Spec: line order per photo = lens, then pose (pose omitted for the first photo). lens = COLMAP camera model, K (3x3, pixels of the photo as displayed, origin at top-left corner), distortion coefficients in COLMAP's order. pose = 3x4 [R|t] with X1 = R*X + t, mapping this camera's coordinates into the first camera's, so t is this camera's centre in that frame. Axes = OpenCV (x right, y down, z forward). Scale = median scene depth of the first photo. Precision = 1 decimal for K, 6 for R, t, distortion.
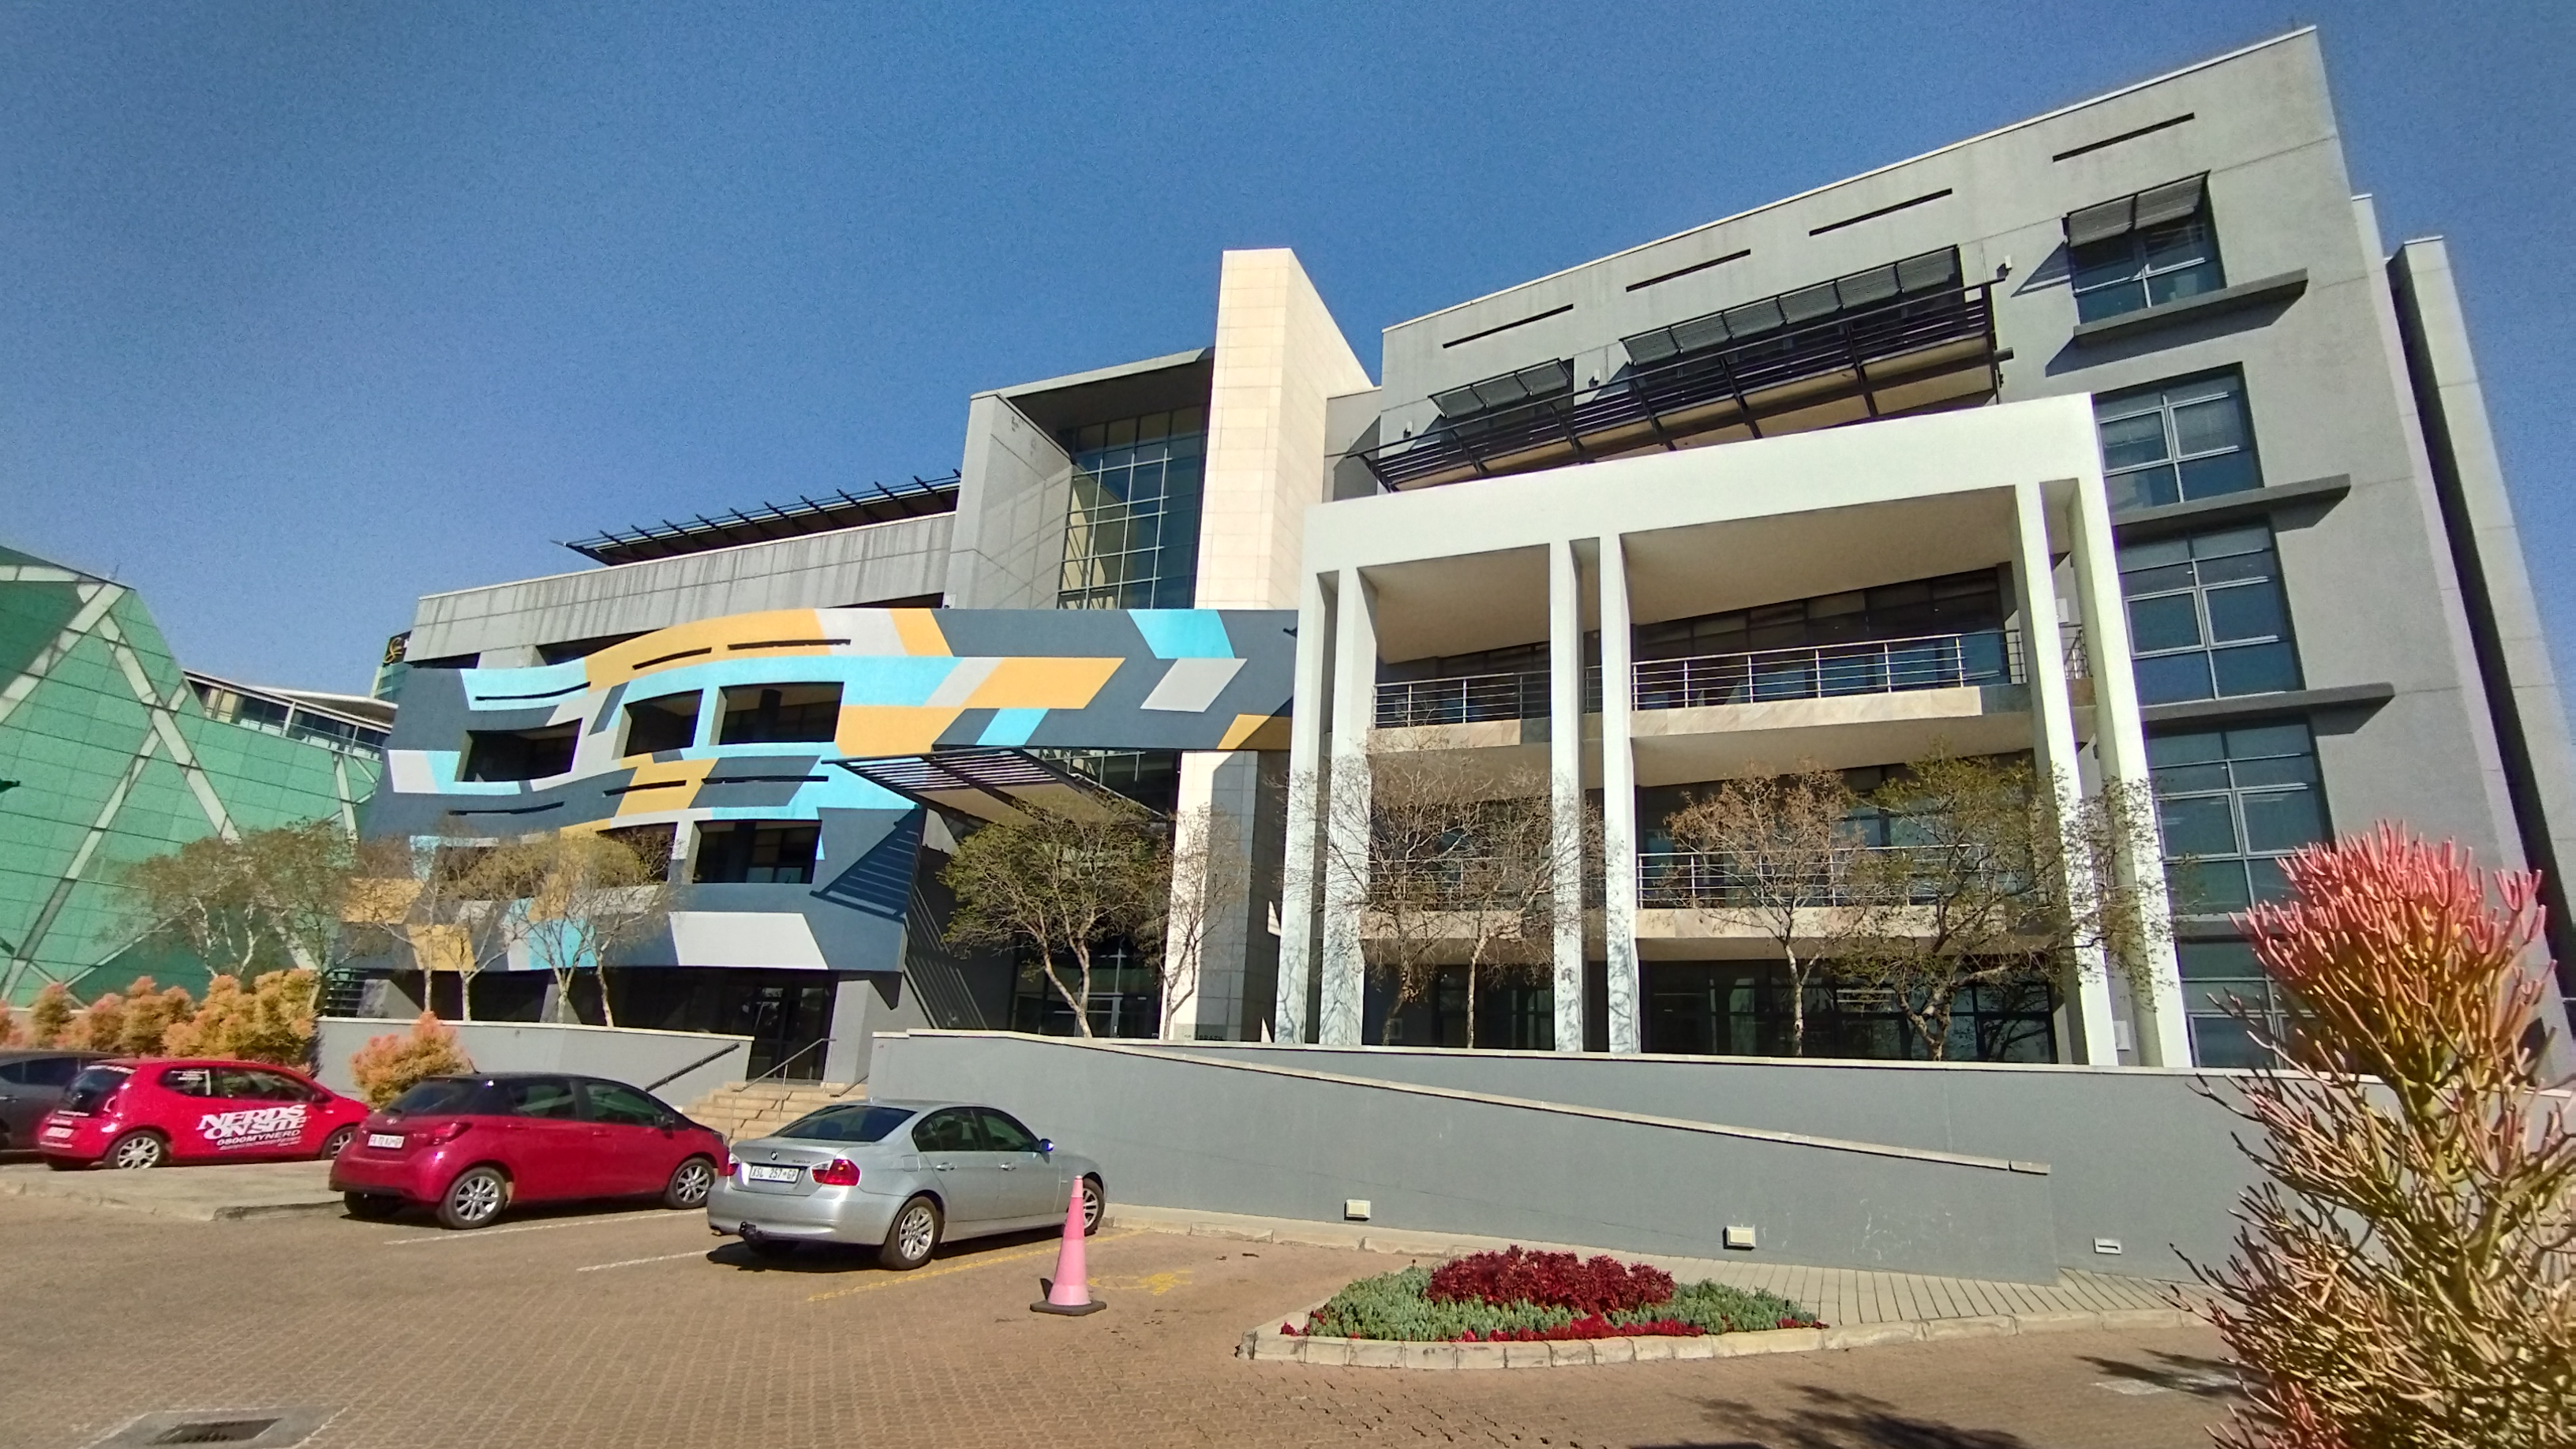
lens RADIAL K [[1174.5, 0, 1300.6], [0, 1174.5, 751.6], [0, 0, 1]] dist [0.011539, -0.008606]
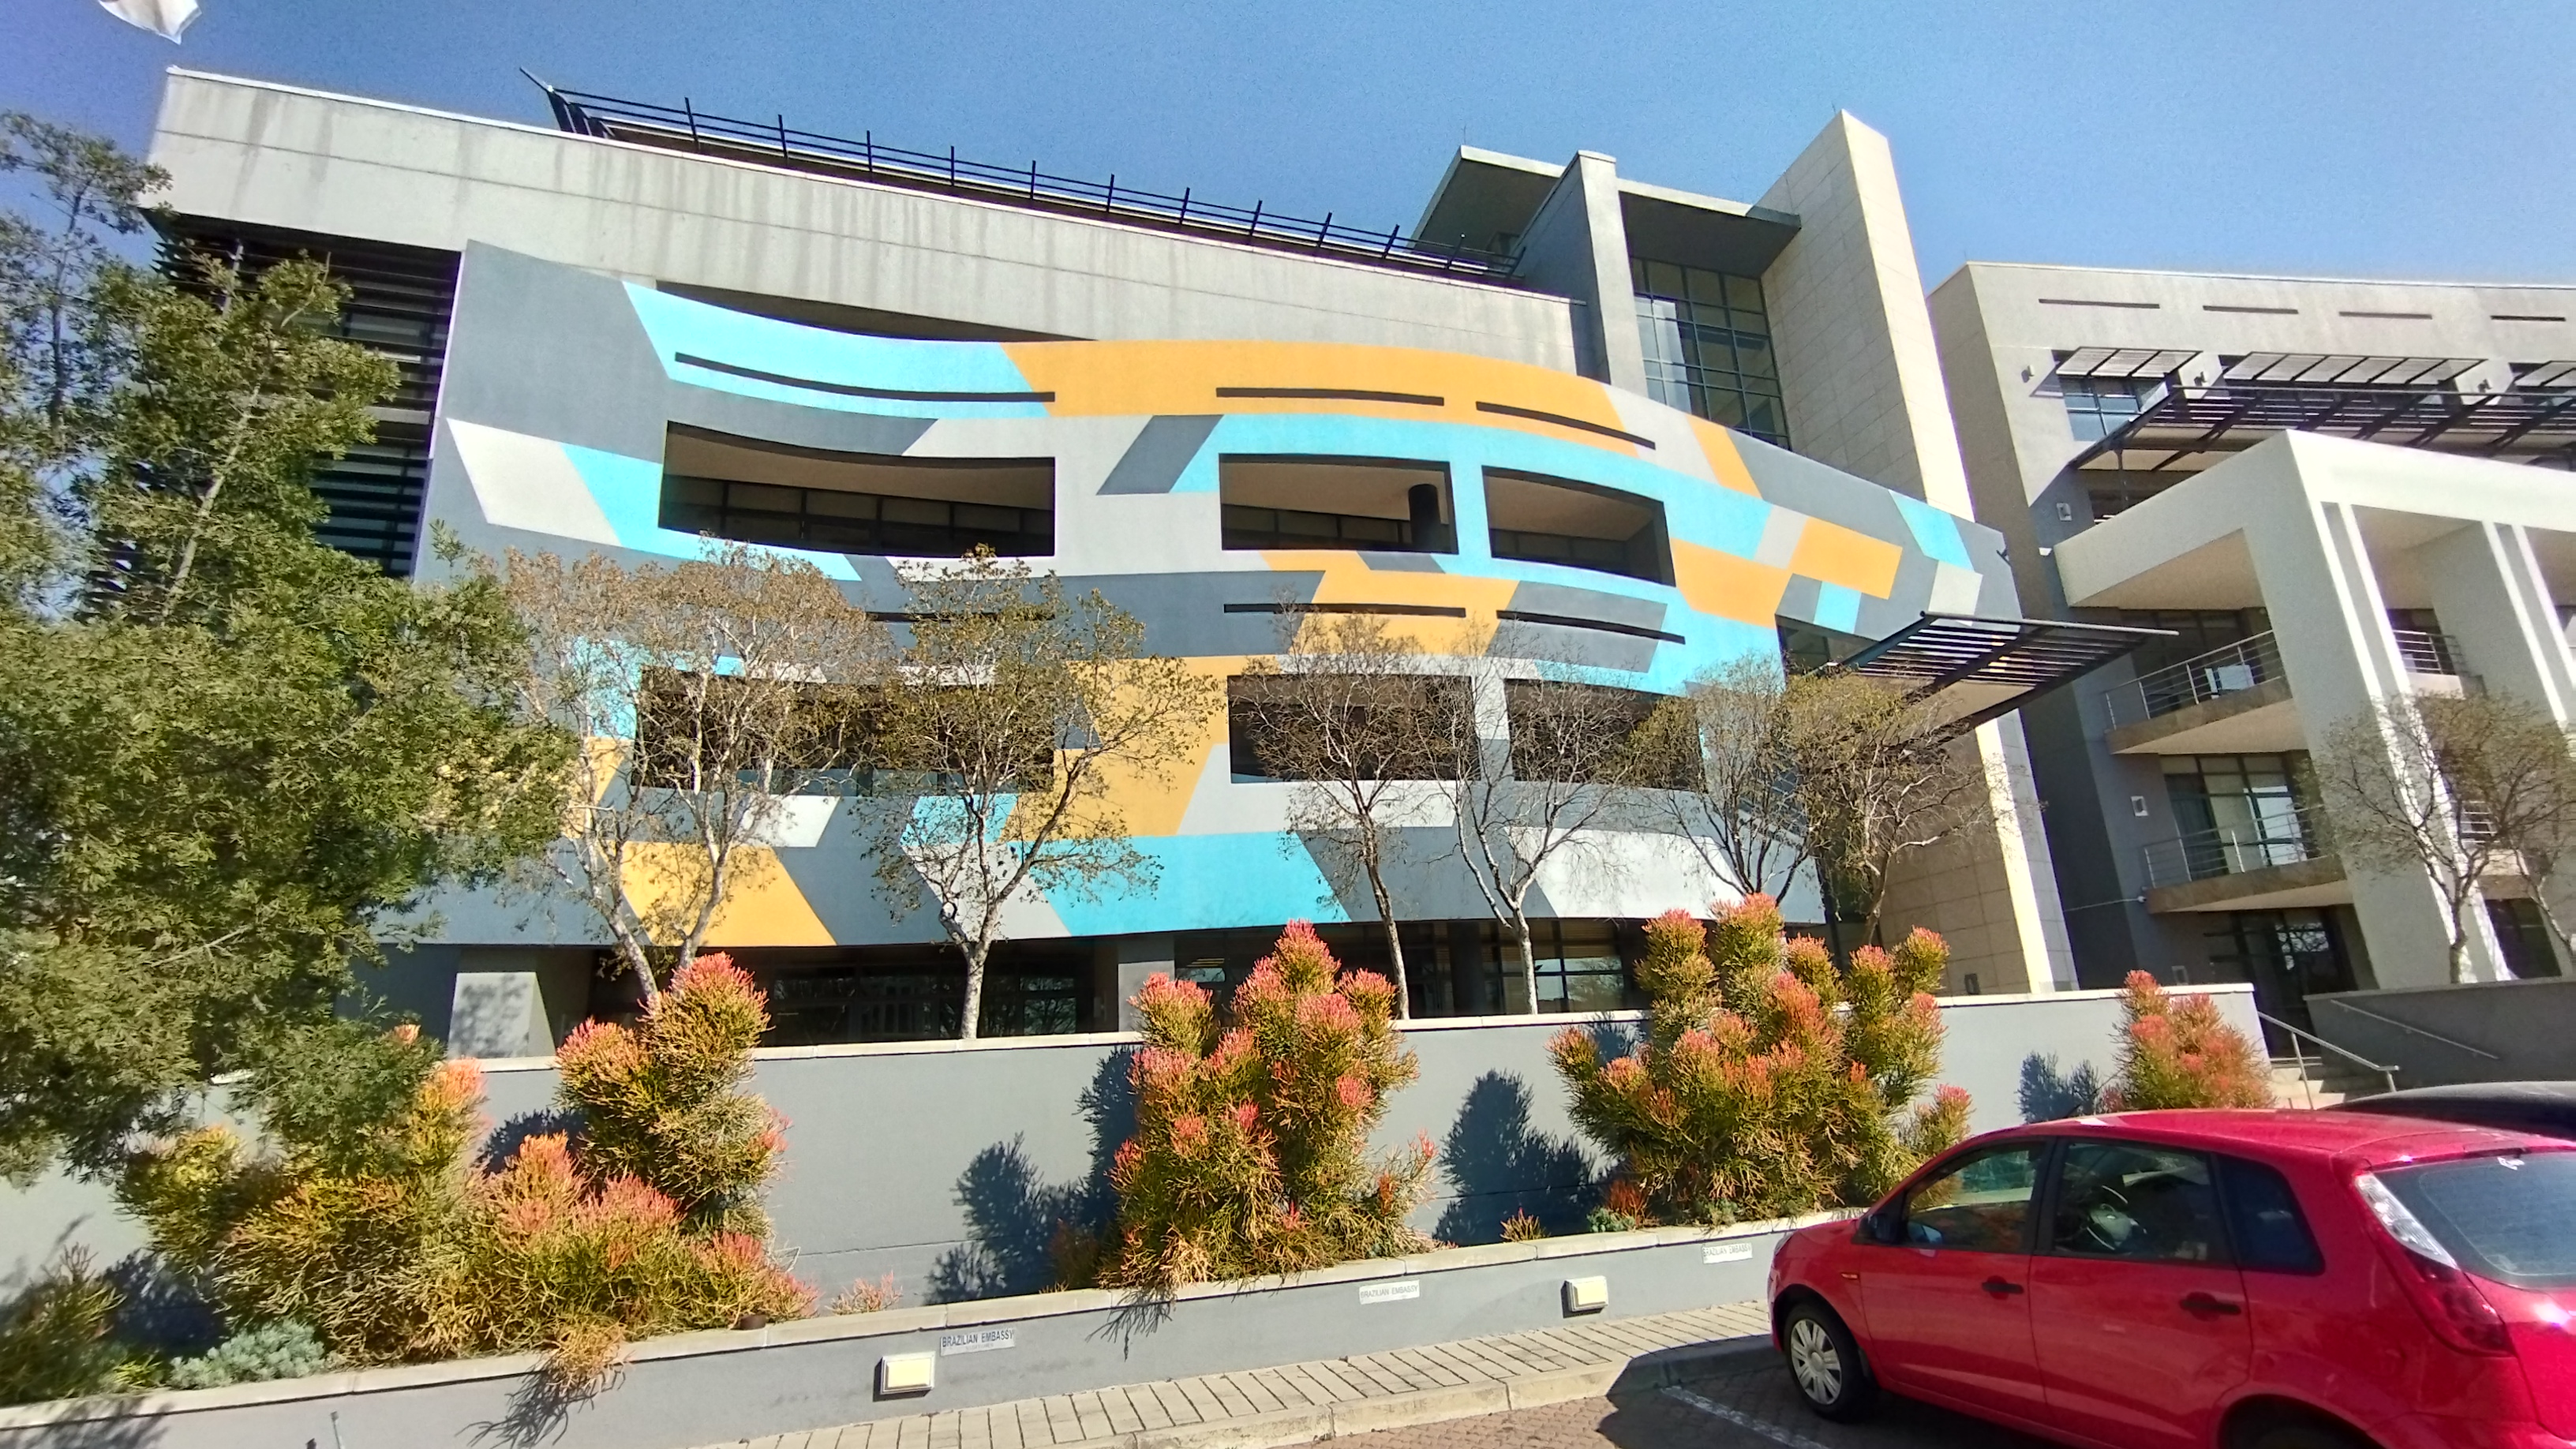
lens RADIAL K [[1174.5, 0, 1300.6], [0, 1174.5, 751.6], [0, 0, 1]] dist [0.011539, -0.008606]
pose [[0.773706, 0.082606, 0.628136, -0.952273], [-0.091055, 0.995669, -0.018783, 0.114935], [-0.626967, -0.042663, 0.777877, 0.584862]]
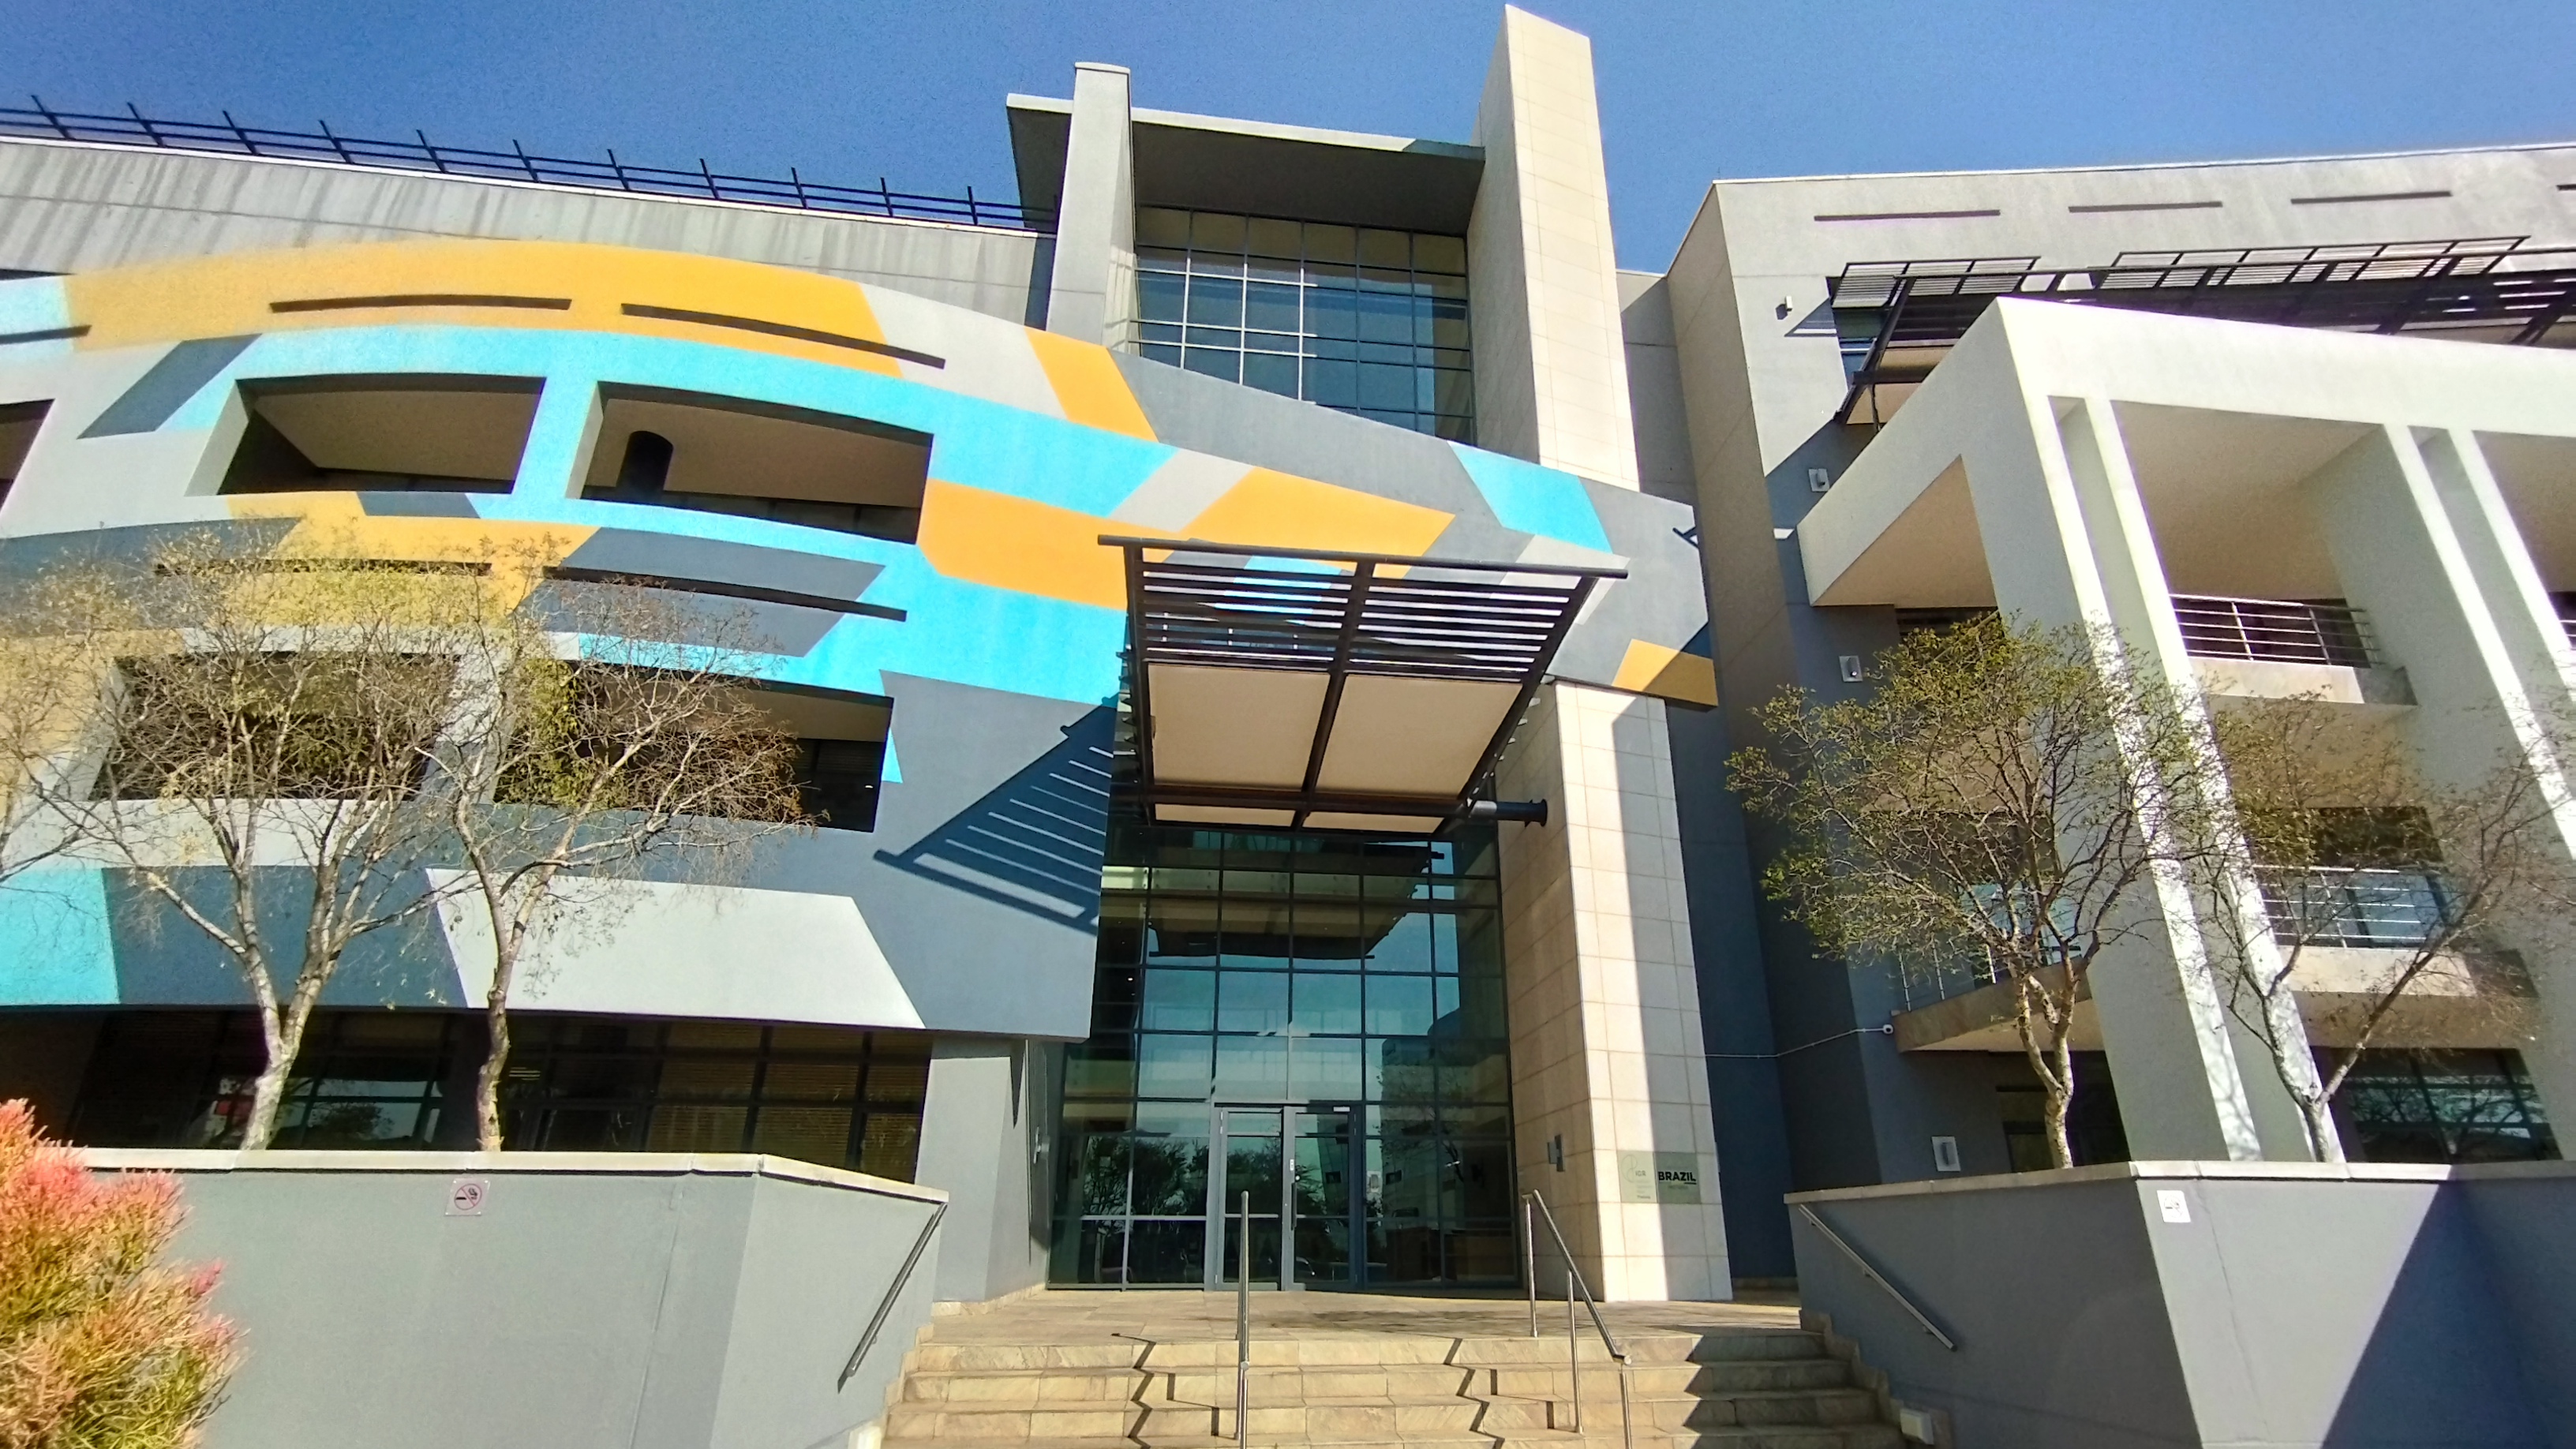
lens RADIAL K [[1178.6, 0, 1329.0], [0, 1178.6, 752.1], [0, 0, 1]] dist [0.004092, 0.000419]
pose [[0.875182, 0.140336, 0.462993, -0.445395], [-0.096239, 0.988379, -0.117667, 0.110771], [-0.474126, 0.058422, 0.878517, 0.492507]]
